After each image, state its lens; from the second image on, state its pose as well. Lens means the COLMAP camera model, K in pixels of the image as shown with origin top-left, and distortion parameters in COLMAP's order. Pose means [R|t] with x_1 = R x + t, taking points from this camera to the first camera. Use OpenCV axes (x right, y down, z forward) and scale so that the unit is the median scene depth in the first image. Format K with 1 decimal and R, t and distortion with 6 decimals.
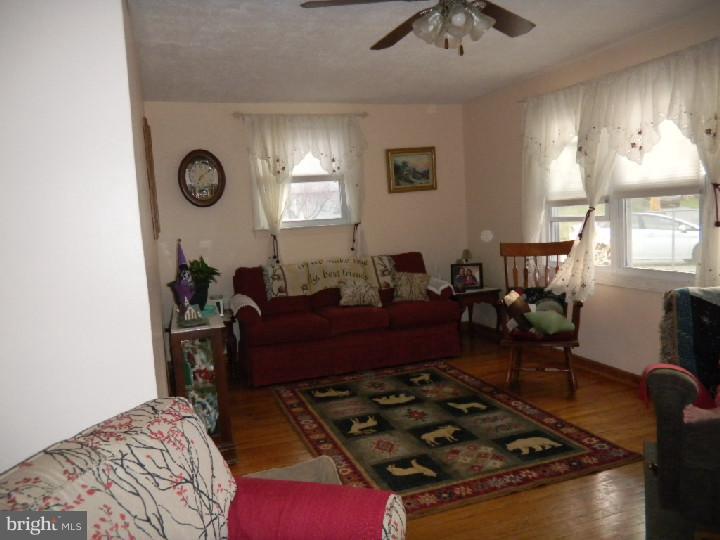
lens RADIAL K [[577.7, 0, 360.0], [0, 577.7, 270.0], [0, 0, 1]] dist [-0.004040, -0.005287]
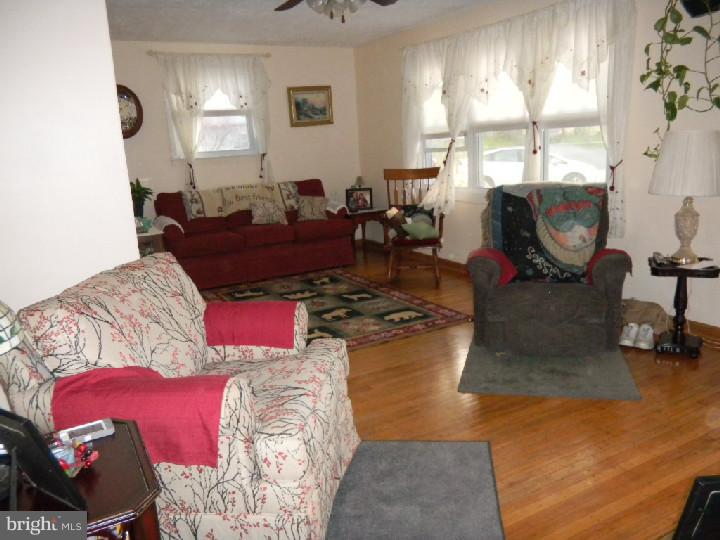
lens RADIAL K [[577.7, 0, 360.0], [0, 577.7, 270.0], [0, 0, 1]] dist [-0.004040, -0.005287]
pose [[0.986177, -0.031149, 0.162741, -0.013809], [0.013234, 0.993840, 0.110028, 0.031307], [-0.165166, -0.106354, 0.980515, -0.221733]]
